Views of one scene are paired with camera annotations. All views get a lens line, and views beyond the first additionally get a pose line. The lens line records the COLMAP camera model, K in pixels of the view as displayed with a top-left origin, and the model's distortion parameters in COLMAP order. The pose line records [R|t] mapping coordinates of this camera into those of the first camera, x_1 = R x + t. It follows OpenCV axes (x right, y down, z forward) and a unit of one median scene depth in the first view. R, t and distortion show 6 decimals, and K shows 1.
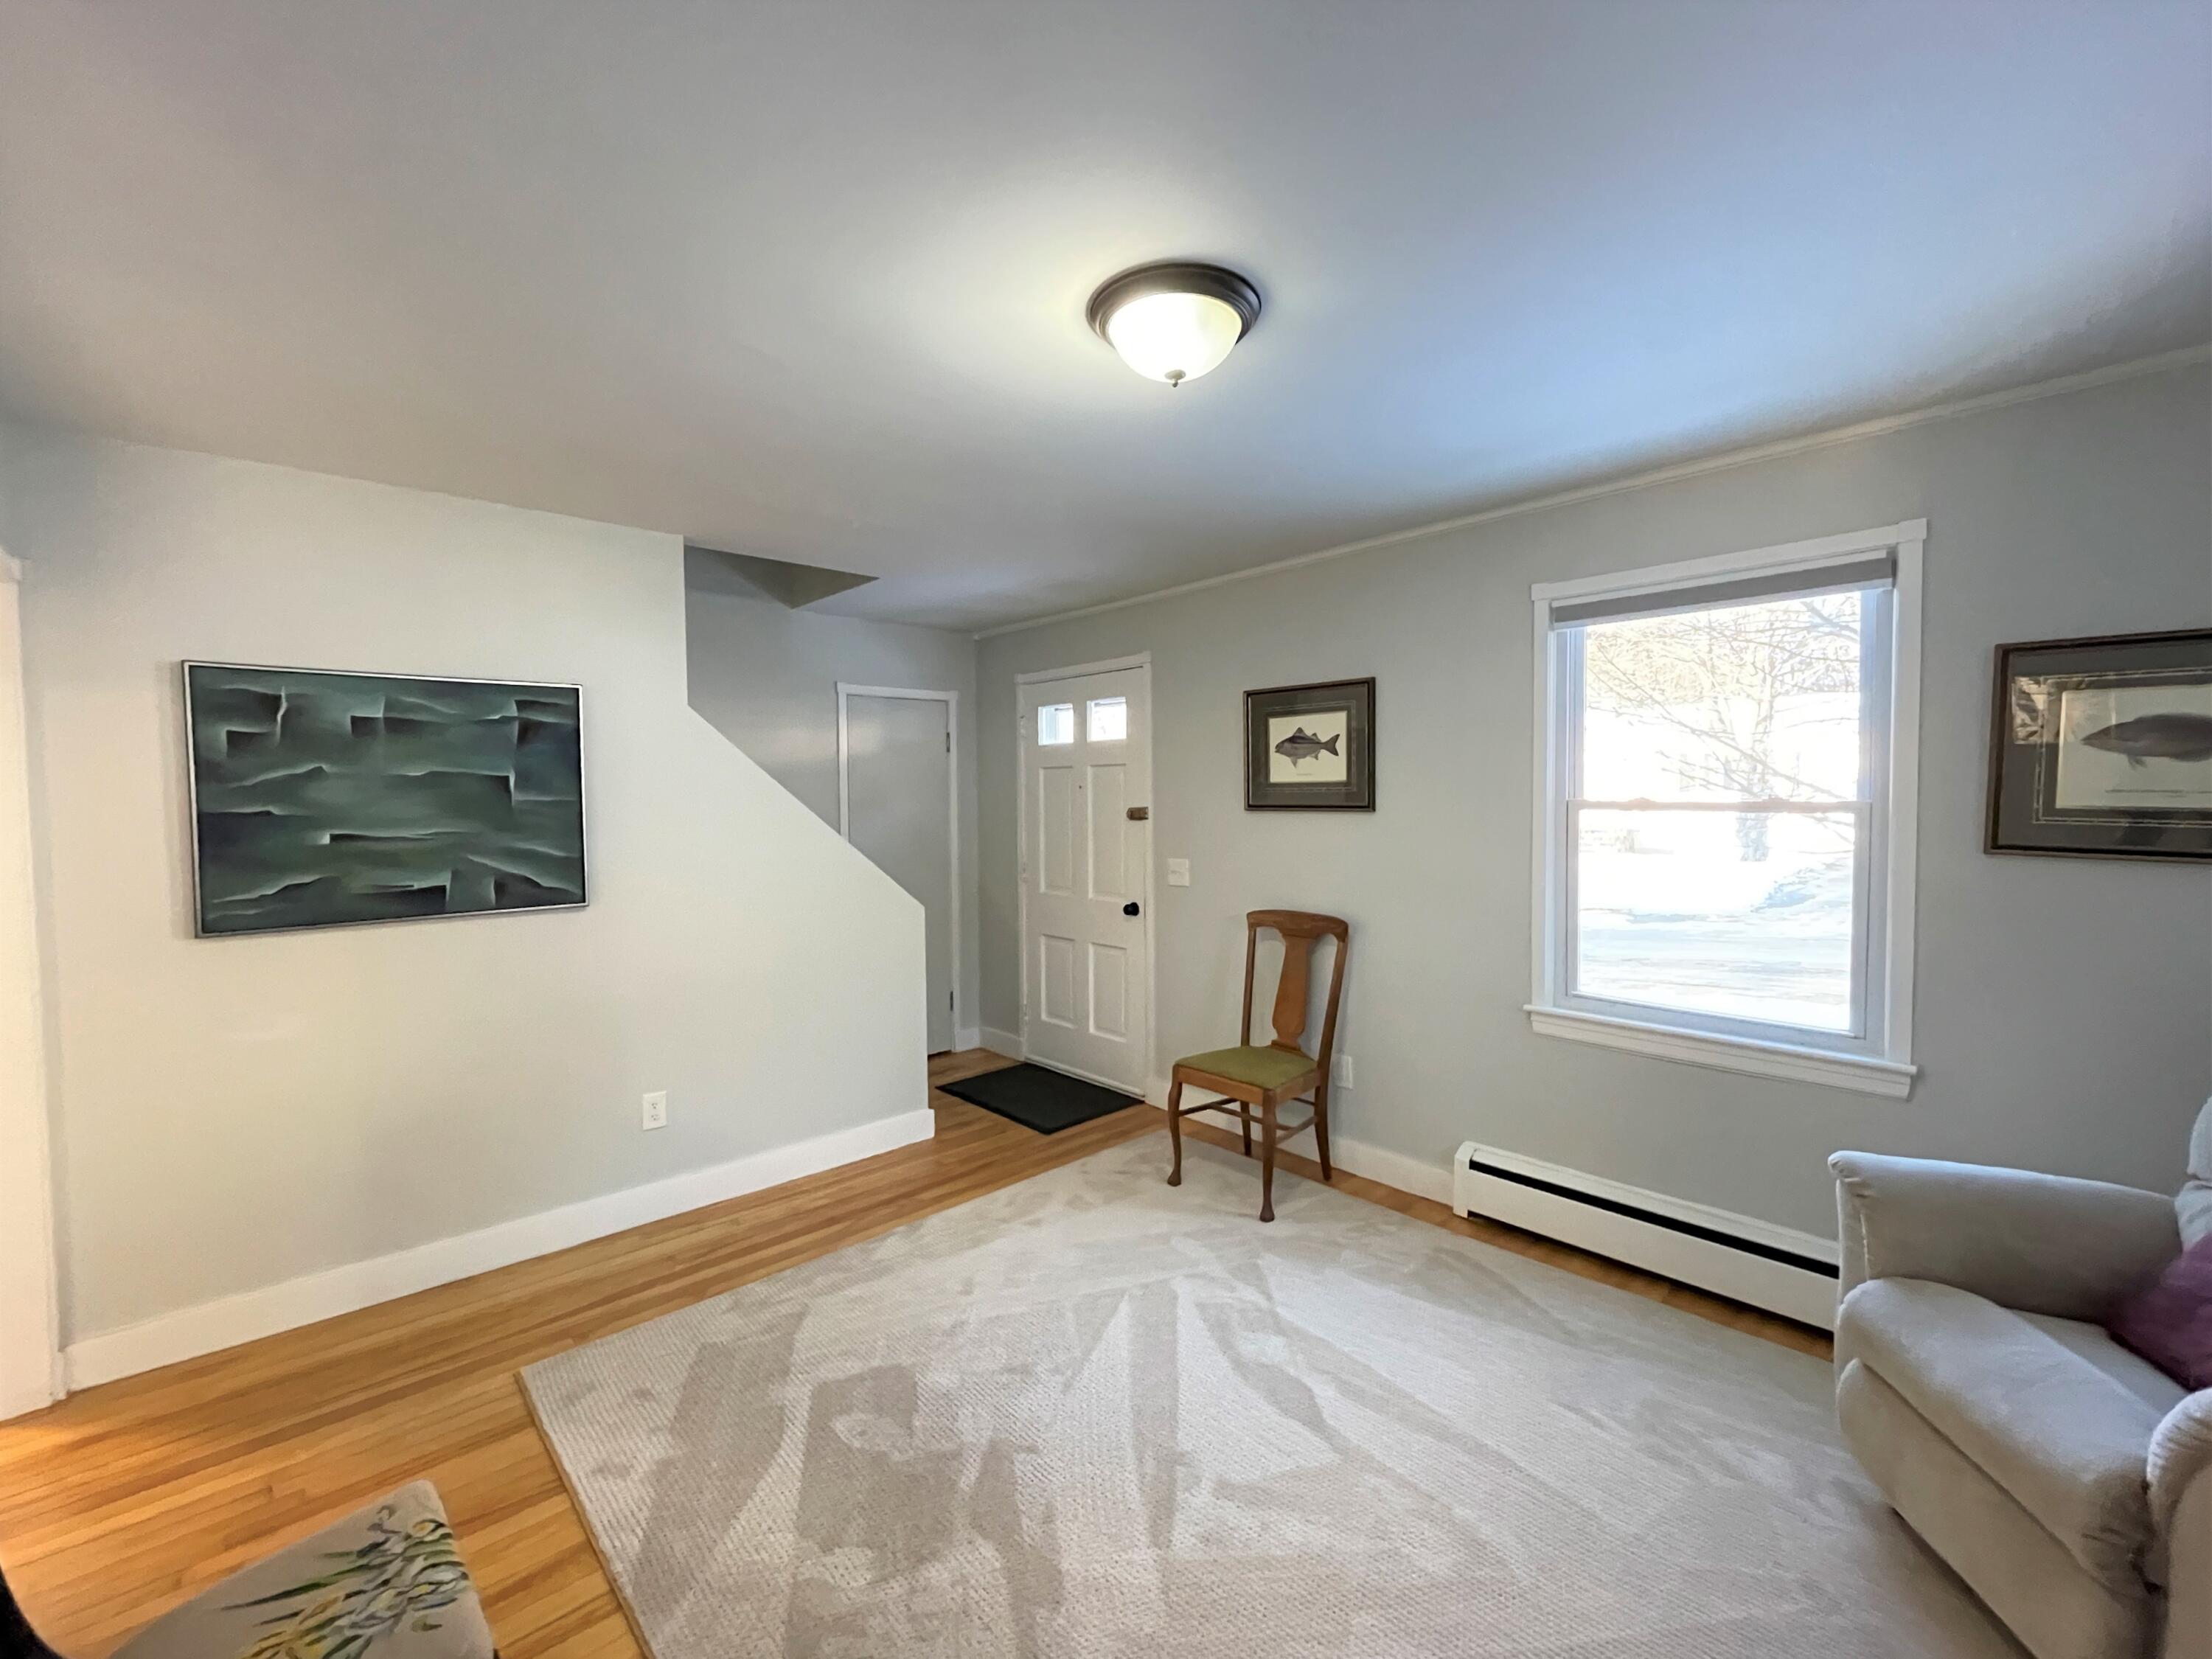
lens RADIAL K [[922.8, 0, 1103.5], [0, 922.8, 821.3], [0, 0, 1]] dist [-0.002215, -0.000743]
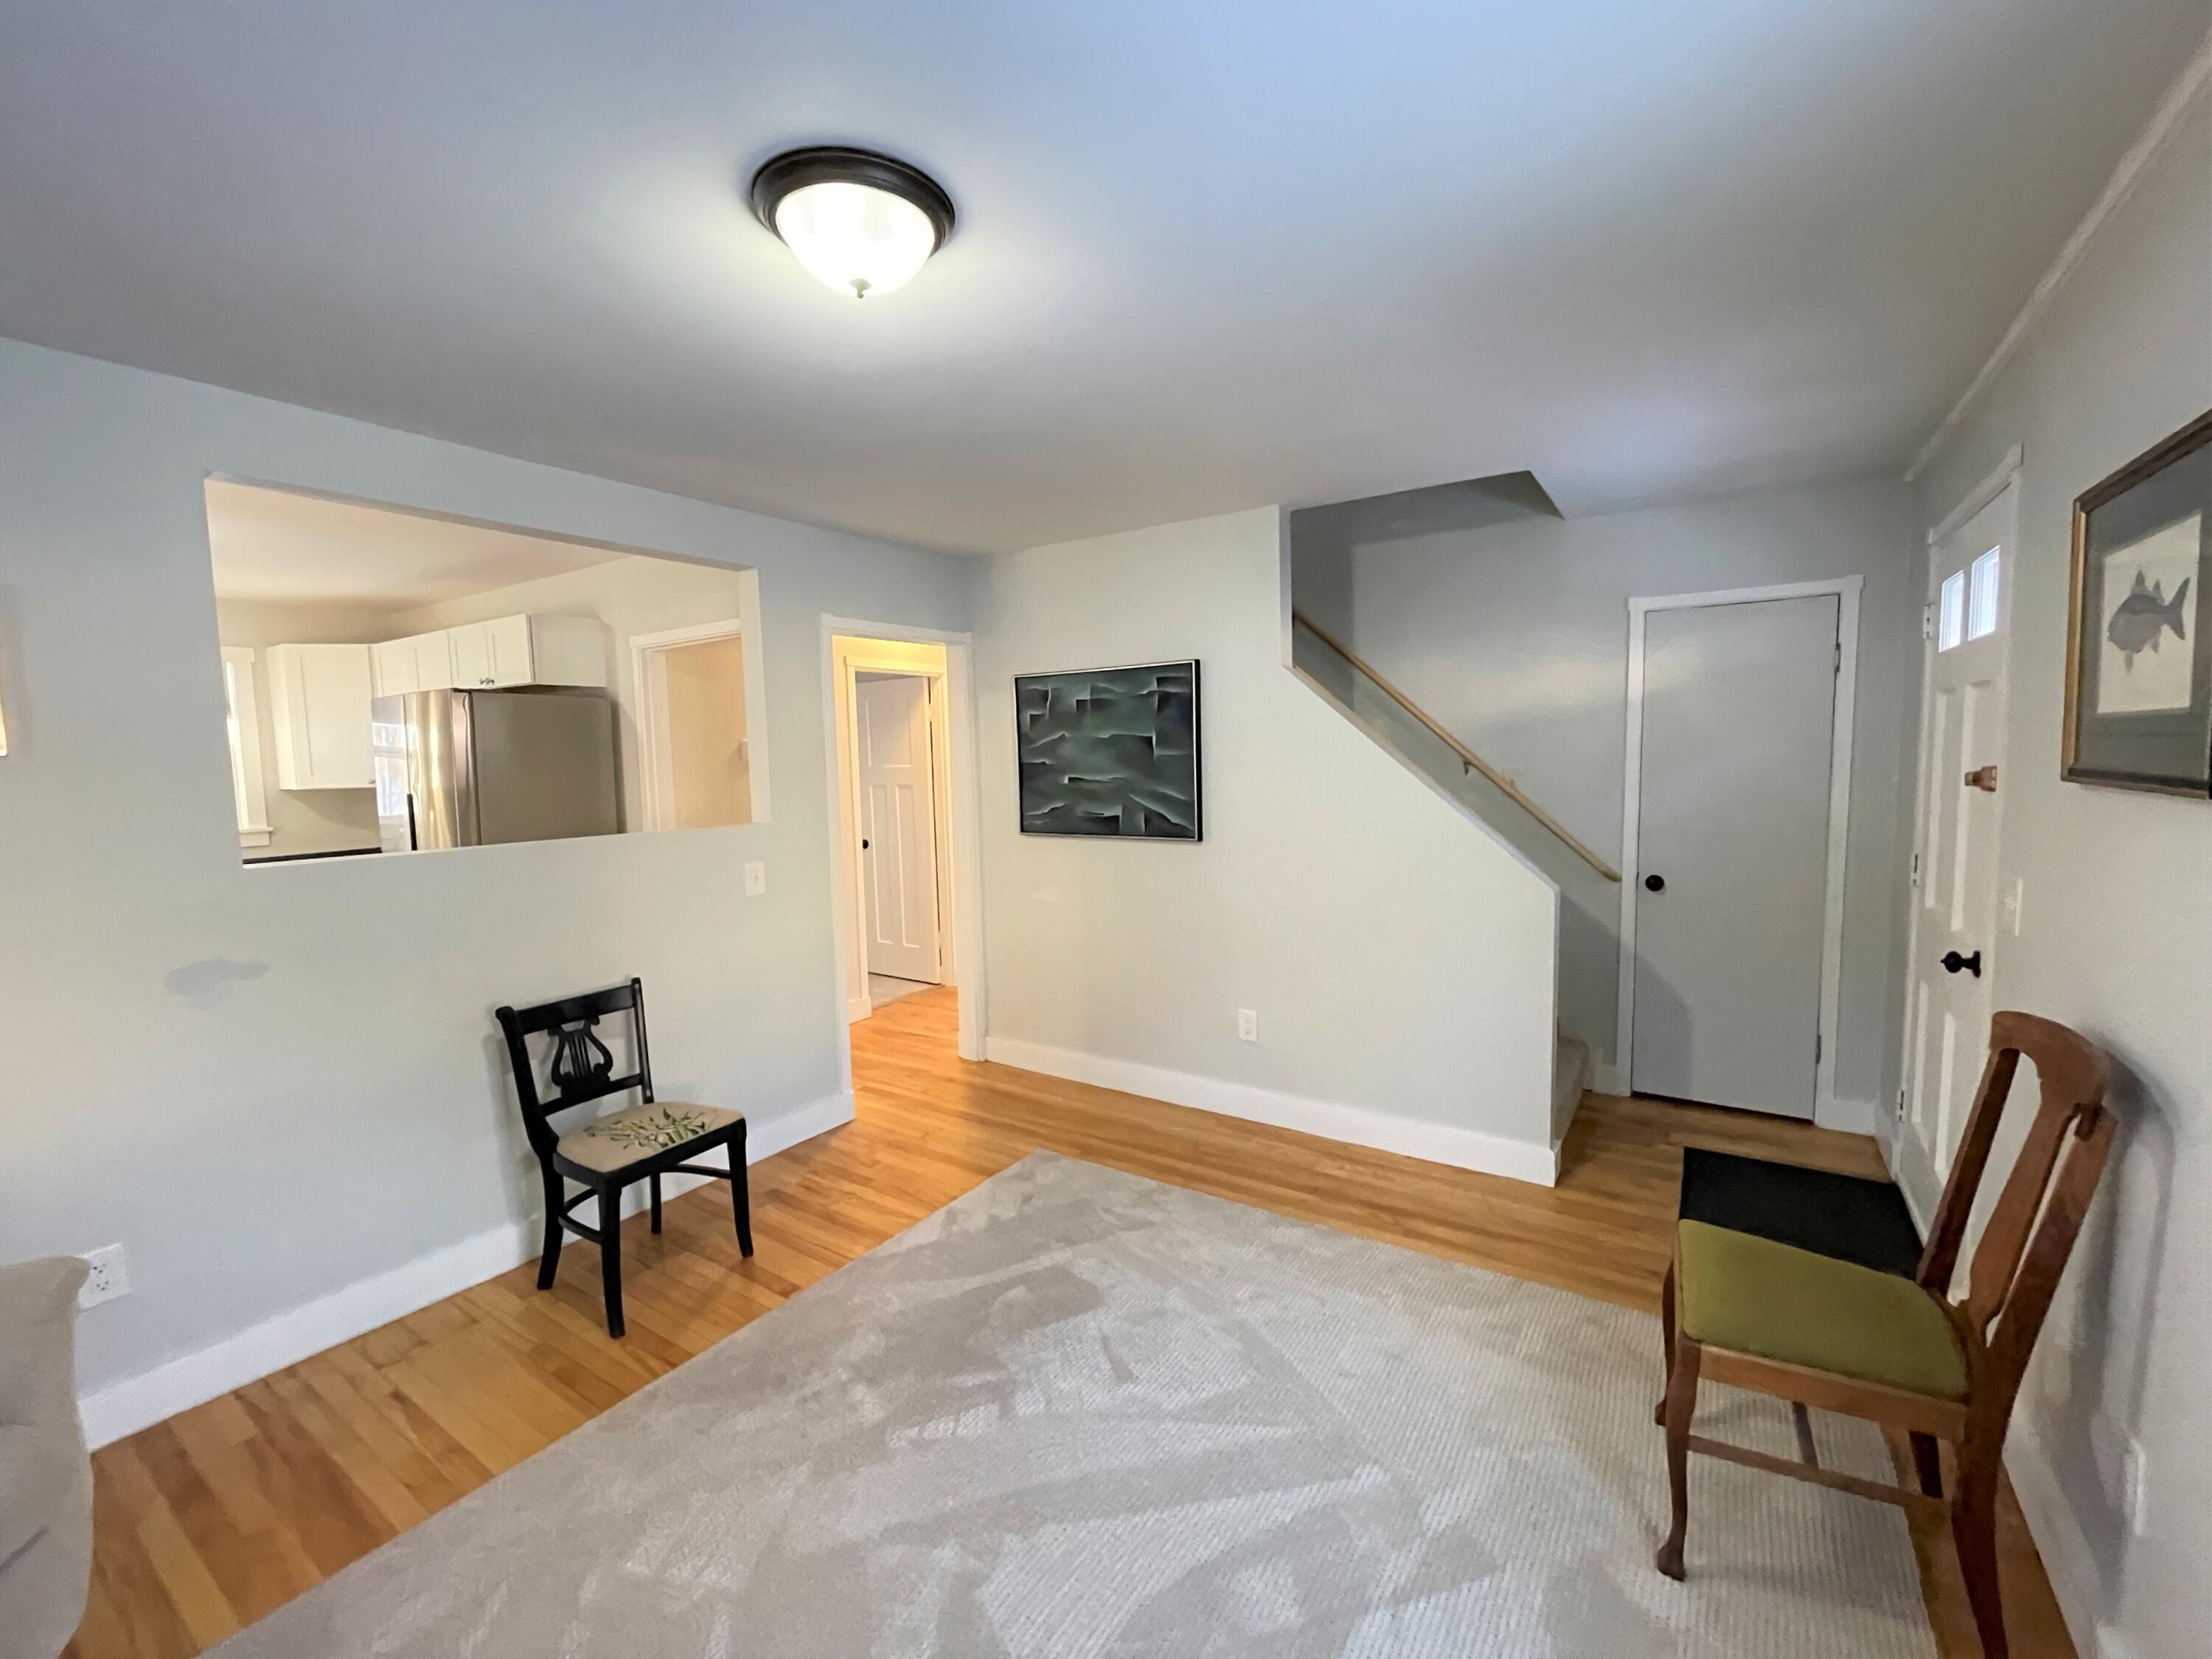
lens RADIAL K [[922.8, 0, 1103.5], [0, 922.8, 821.3], [0, 0, 1]] dist [-0.002215, -0.000743]
pose [[0.234486, 0.077881, -0.968995, 0.625749], [-0.008308, 0.996910, 0.078114, -0.030540], [0.972084, -0.010267, 0.234408, 0.623184]]
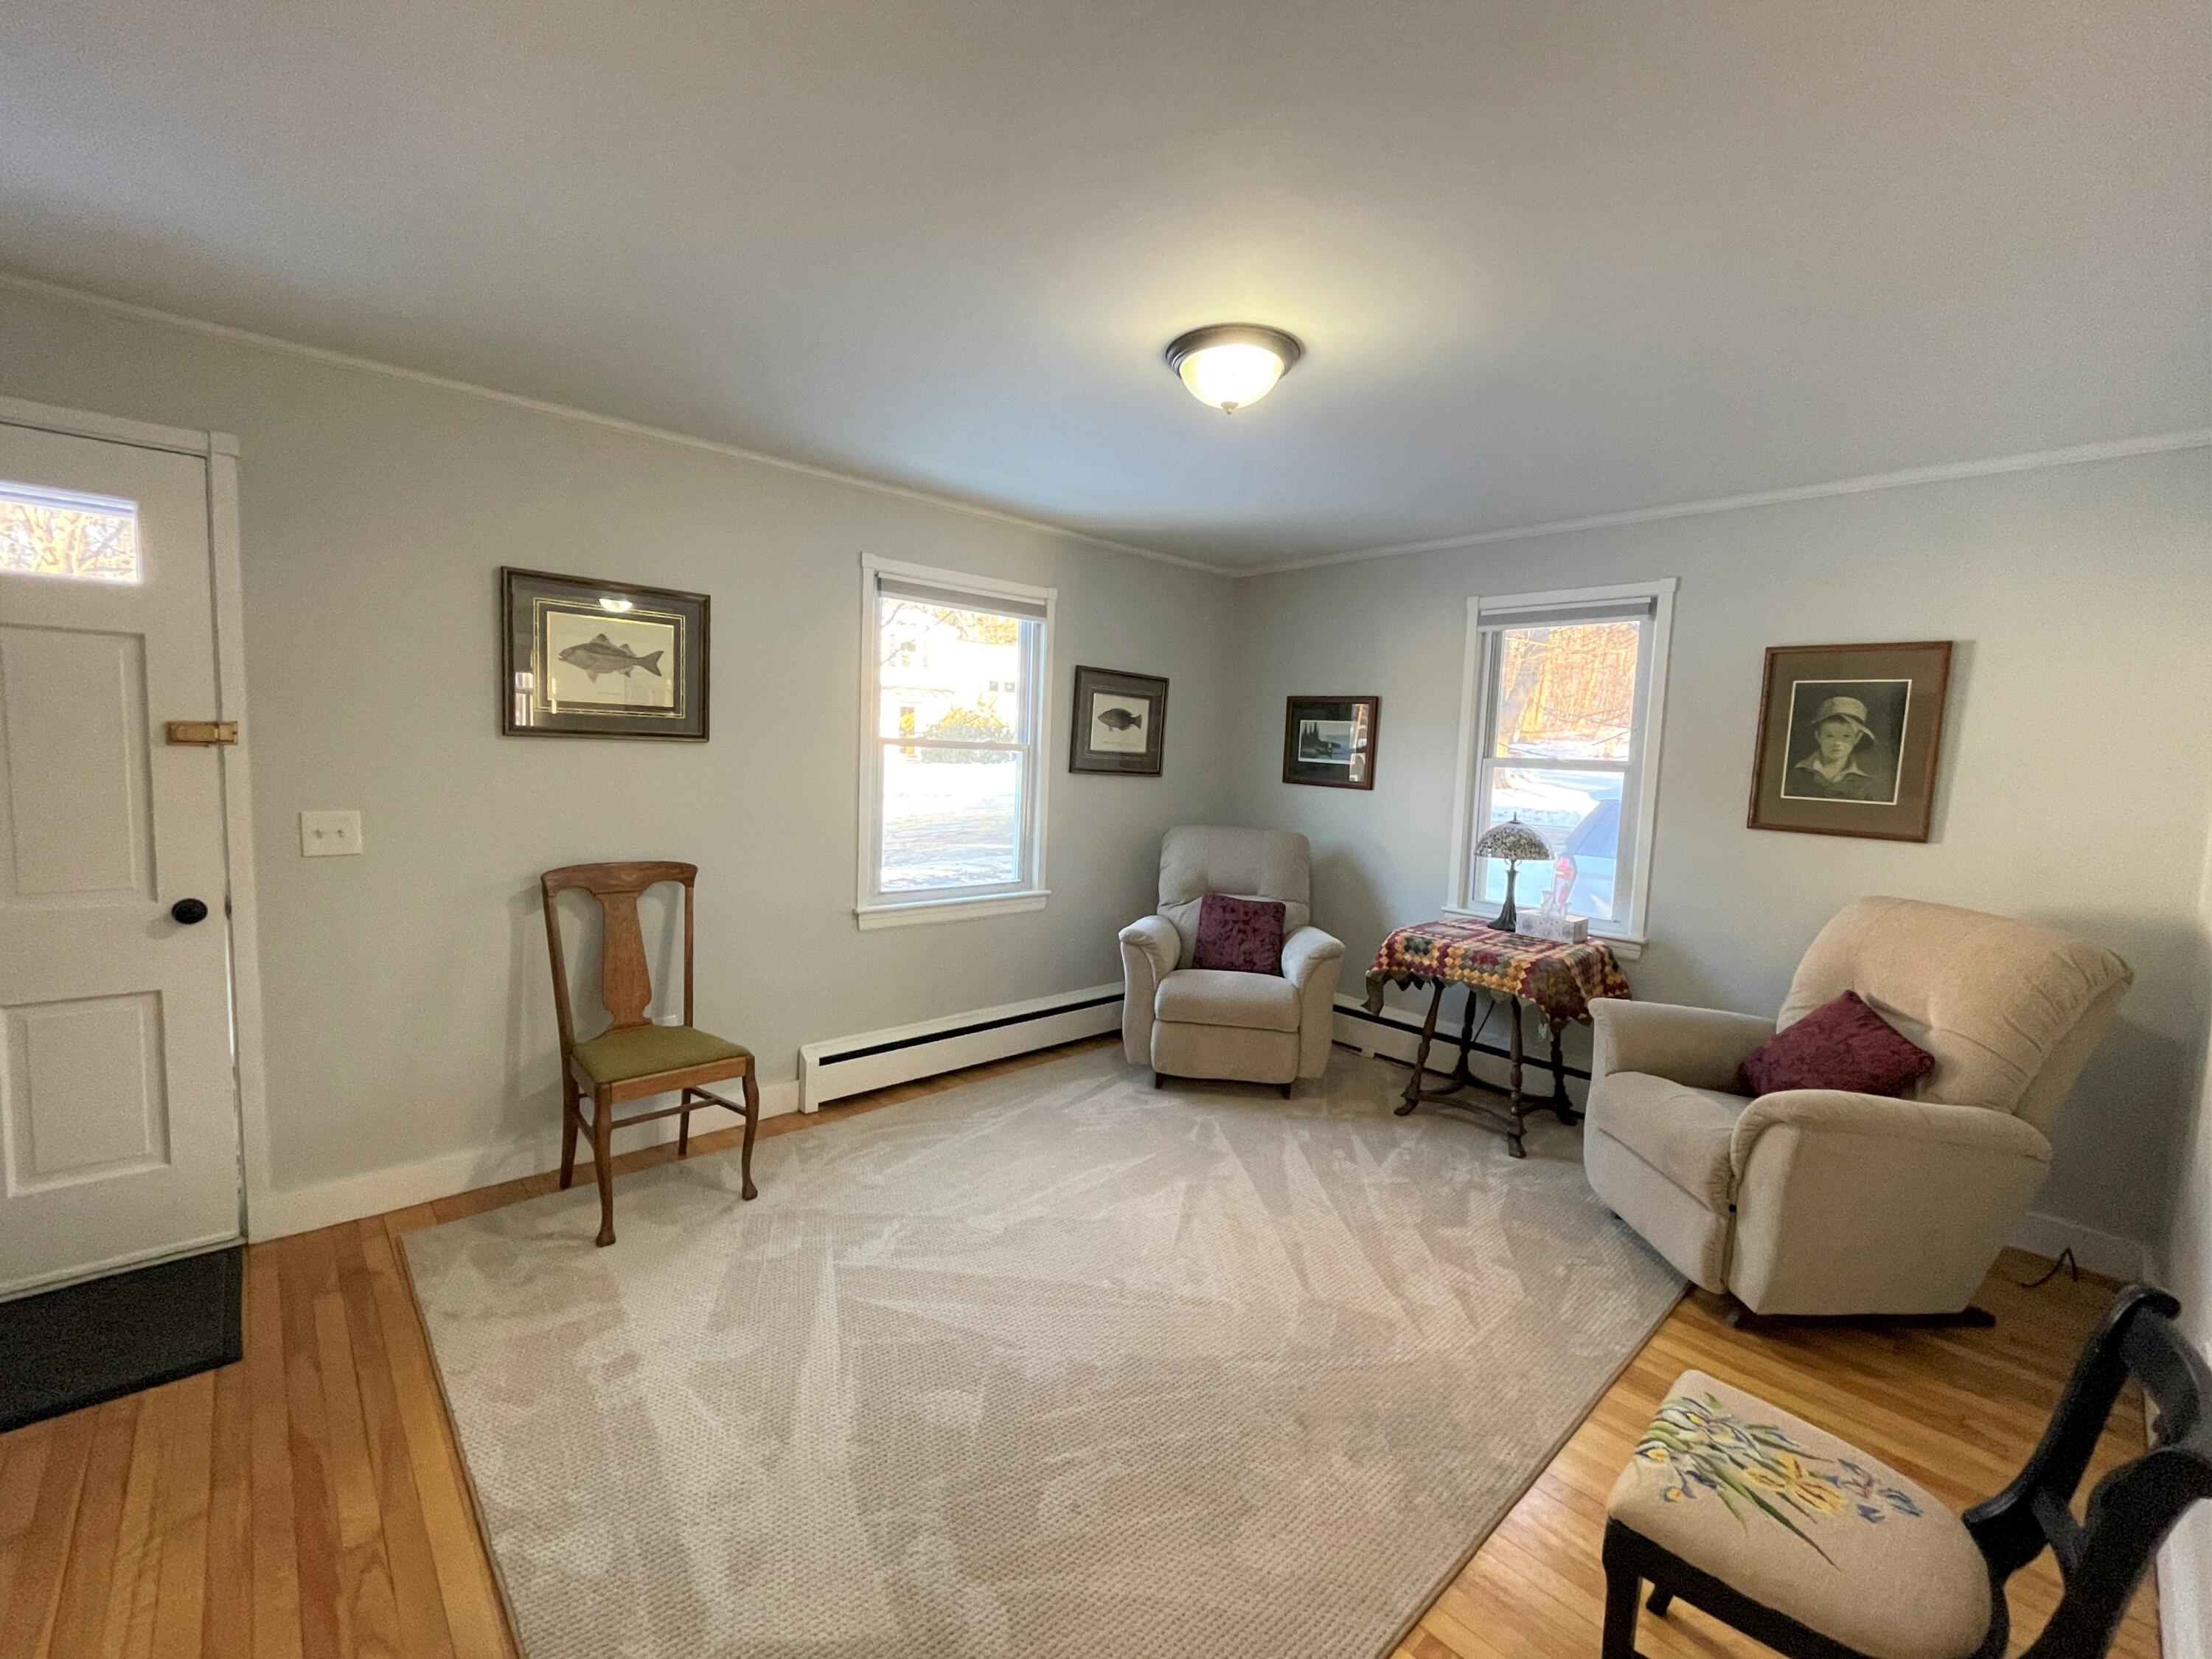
lens RADIAL K [[922.8, 0, 1103.5], [0, 922.8, 821.3], [0, 0, 1]] dist [-0.002215, -0.000743]
pose [[0.000428, -0.069369, 0.997591, -0.758506], [-0.010306, 0.997538, 0.069369, 0.000635], [-0.999947, -0.010311, -0.000288, 0.719610]]
